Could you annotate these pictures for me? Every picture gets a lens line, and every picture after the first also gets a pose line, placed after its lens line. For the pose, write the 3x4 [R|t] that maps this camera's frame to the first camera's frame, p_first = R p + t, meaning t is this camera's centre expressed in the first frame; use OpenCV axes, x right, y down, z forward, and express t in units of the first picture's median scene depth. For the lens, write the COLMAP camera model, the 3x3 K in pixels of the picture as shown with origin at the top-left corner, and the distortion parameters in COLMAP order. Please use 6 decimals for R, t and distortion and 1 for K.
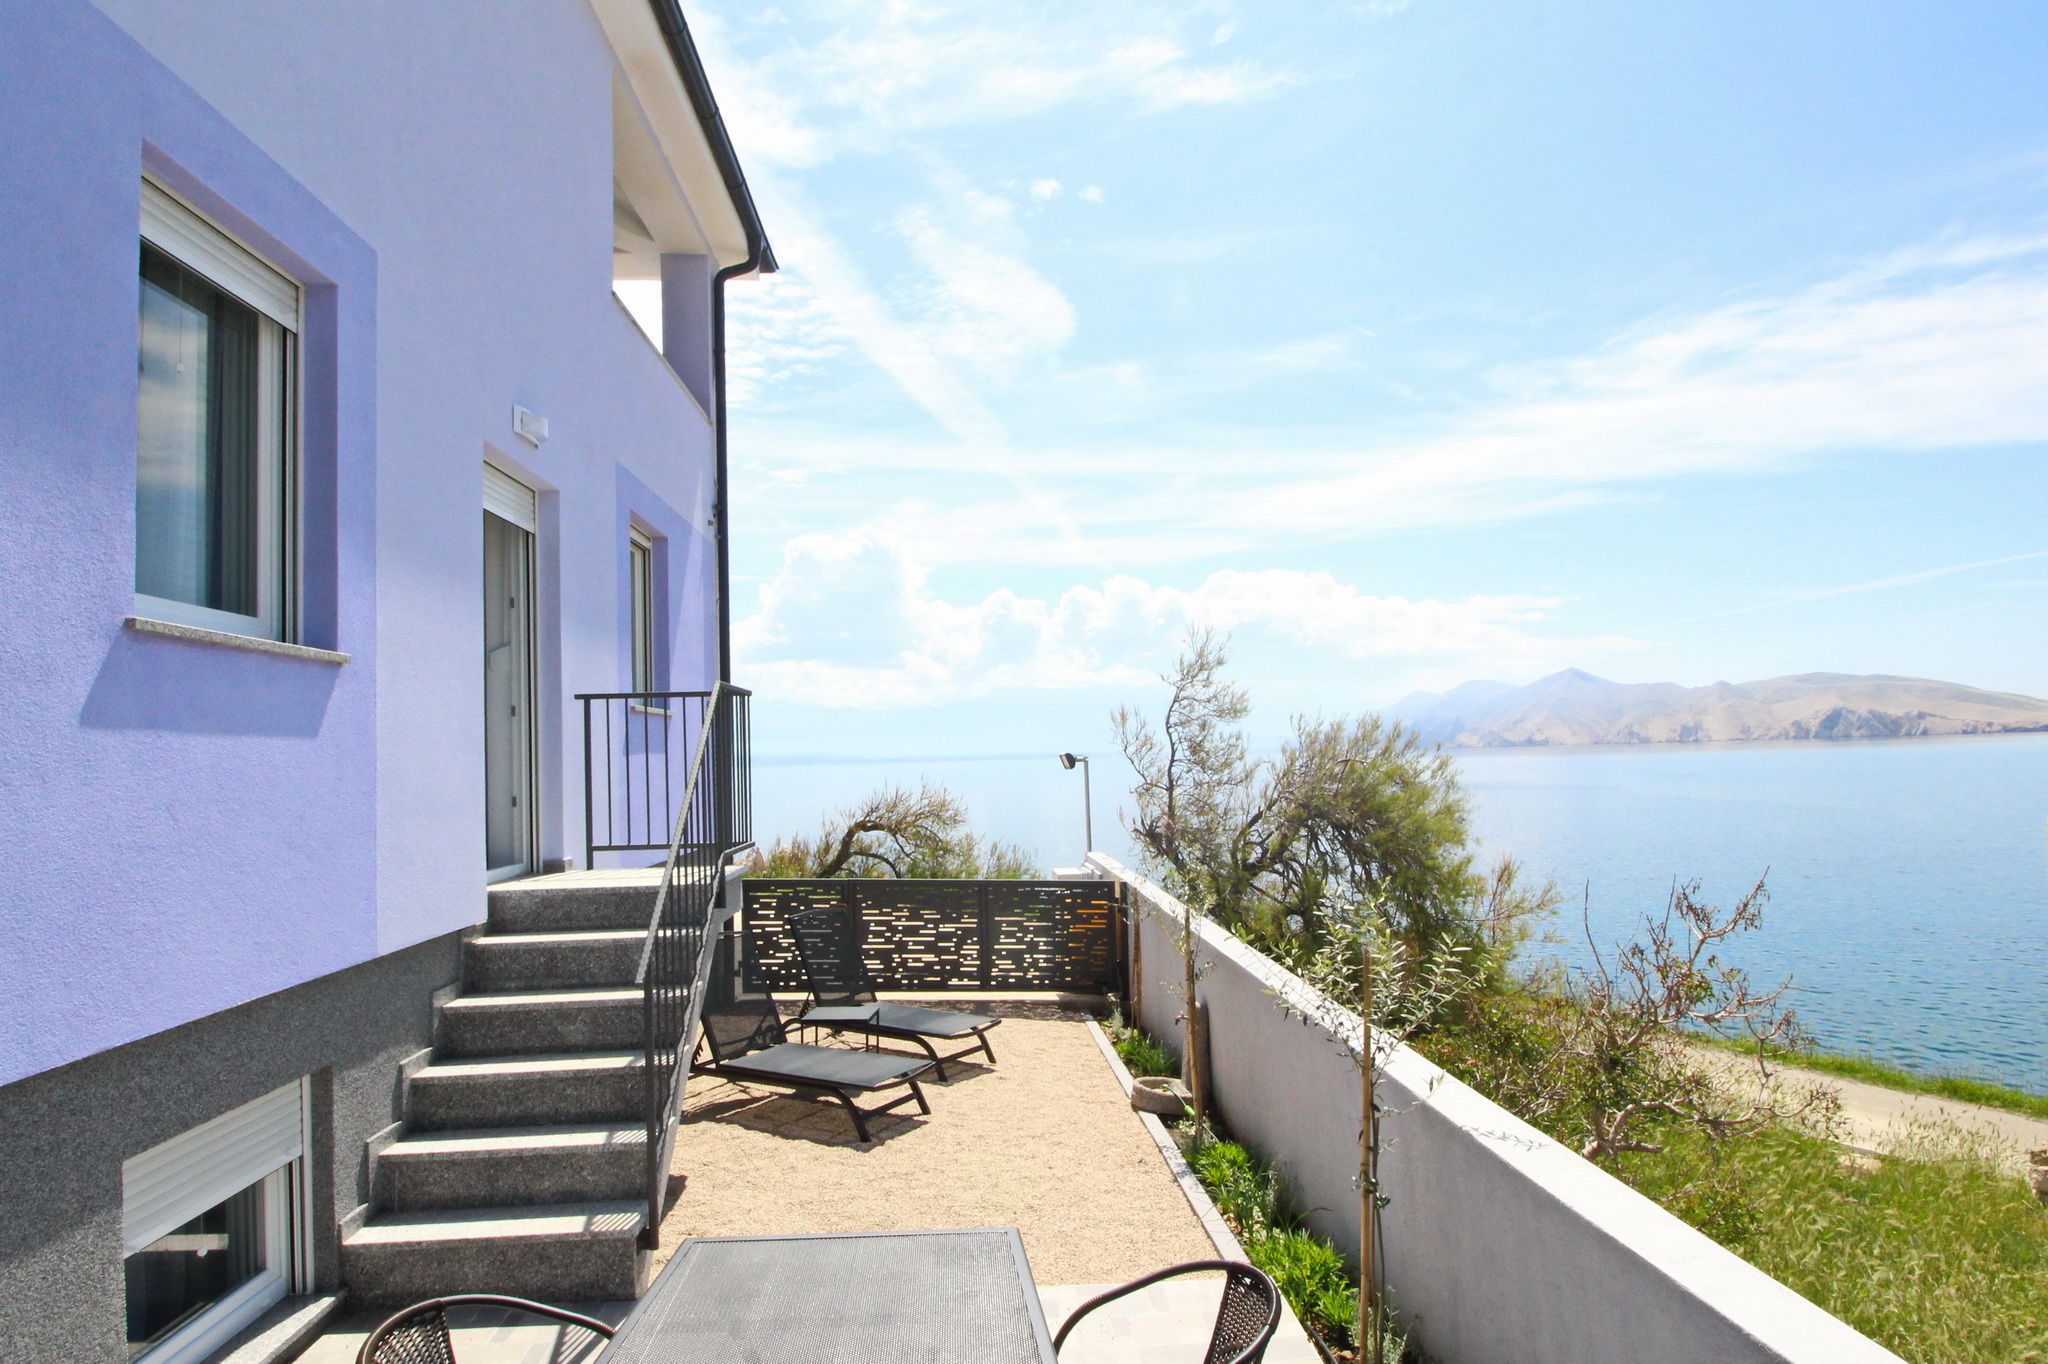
lens RADIAL K [[992.9, 0, 1027.6], [0, 992.9, 777.8], [0, 0, 1]] dist [0.001239, -0.013550]
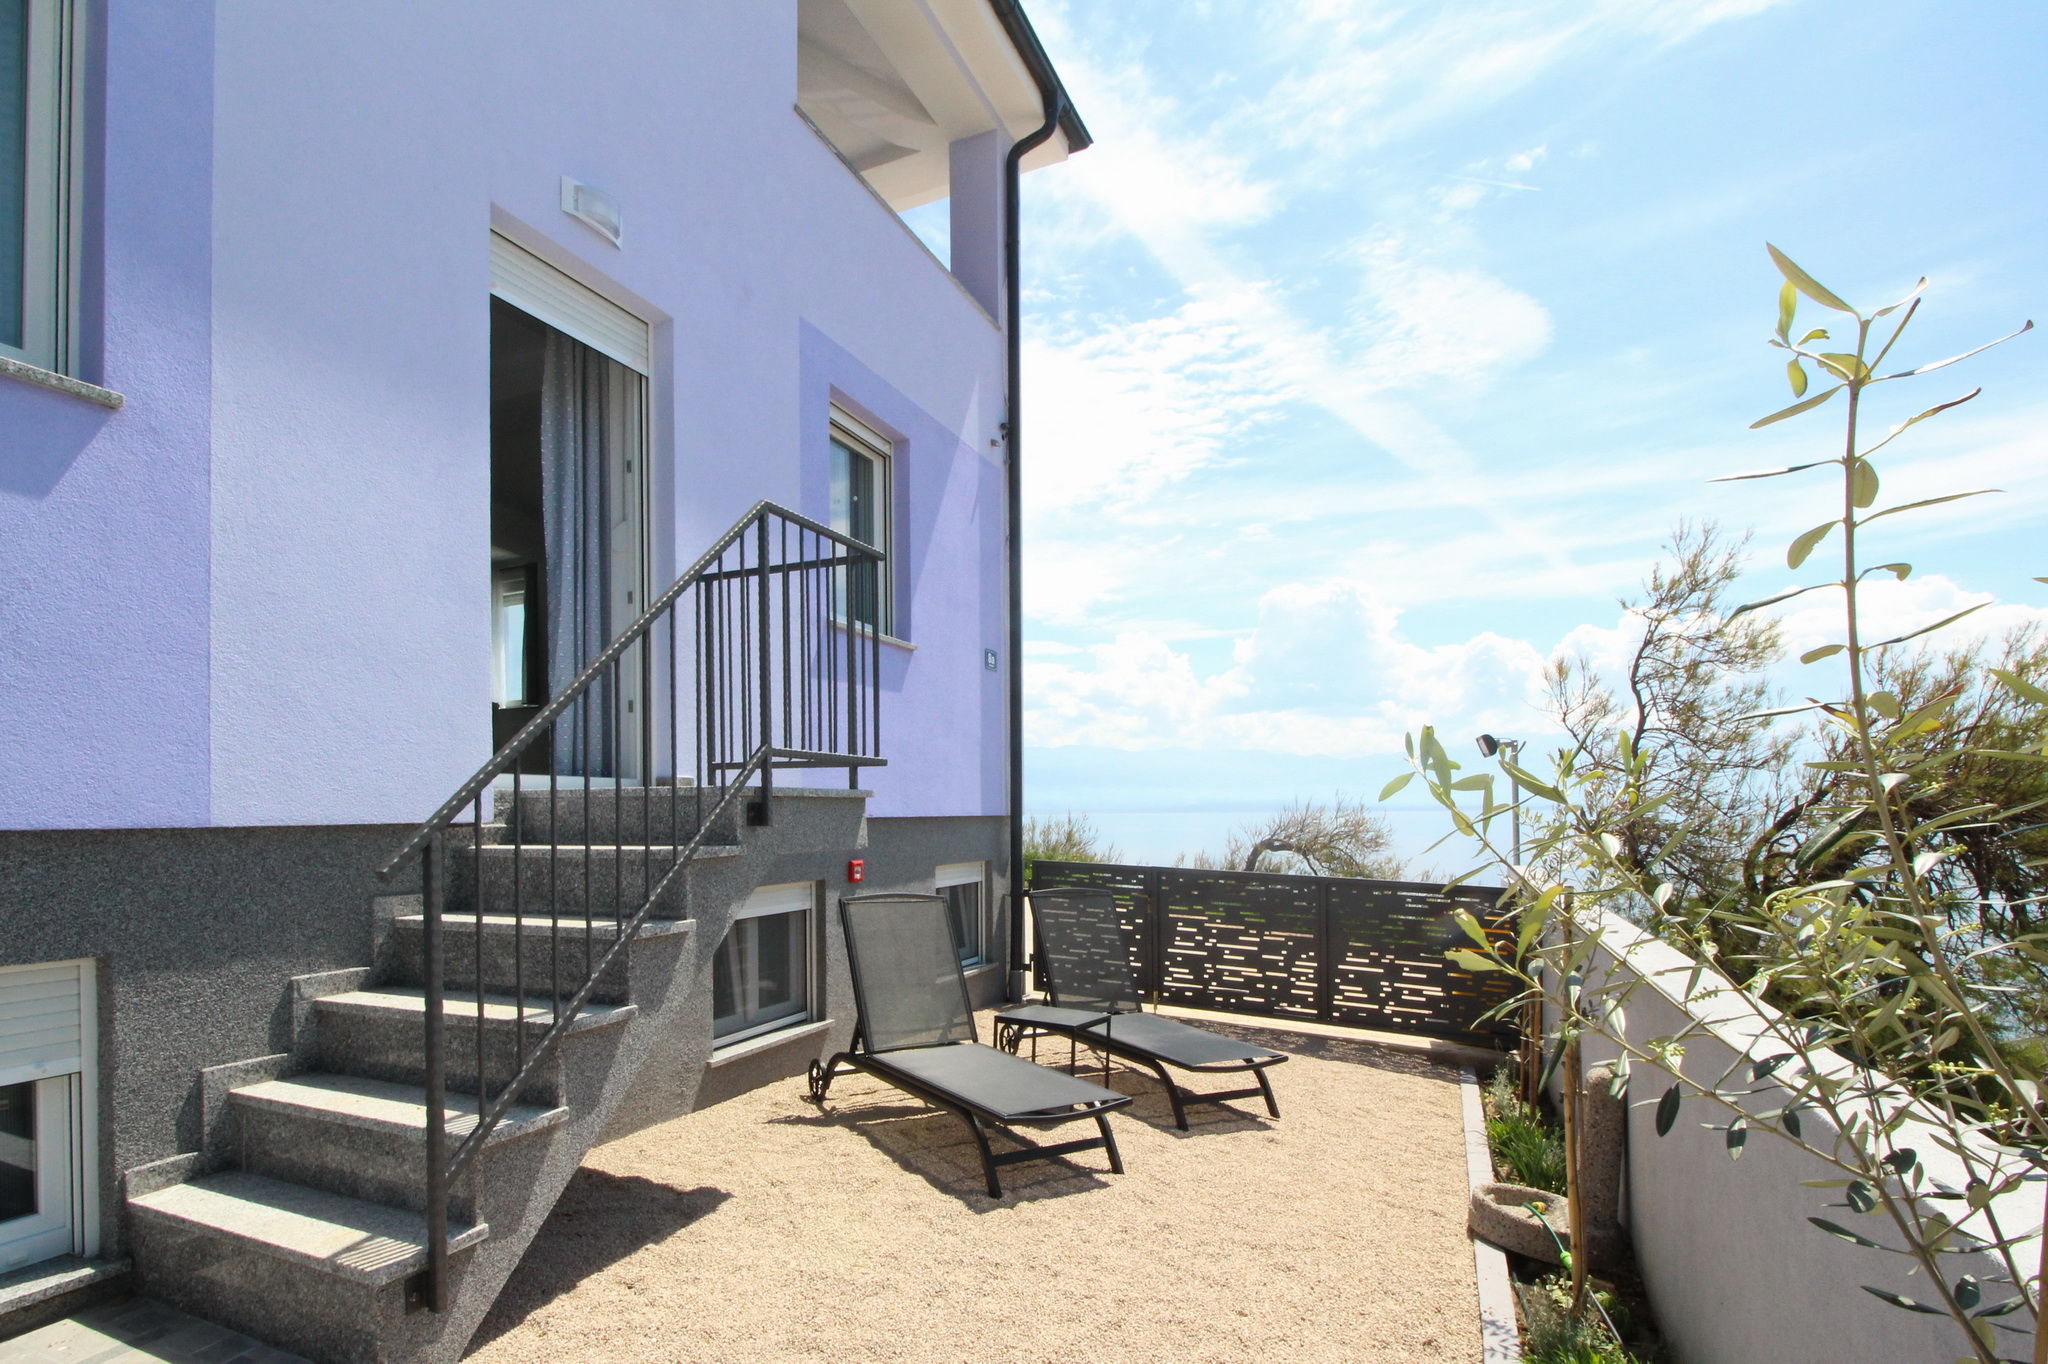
lens RADIAL K [[939.3, 0, 1021.7], [0, 939.3, 829.7], [0, 0, 1]] dist [0.017783, -0.017445]
pose [[0.885069, 0.026904, -0.464681, 0.091573], [-0.023211, 0.999637, 0.013667, 0.068160], [0.464880, -0.001311, 0.885373, 0.279474]]
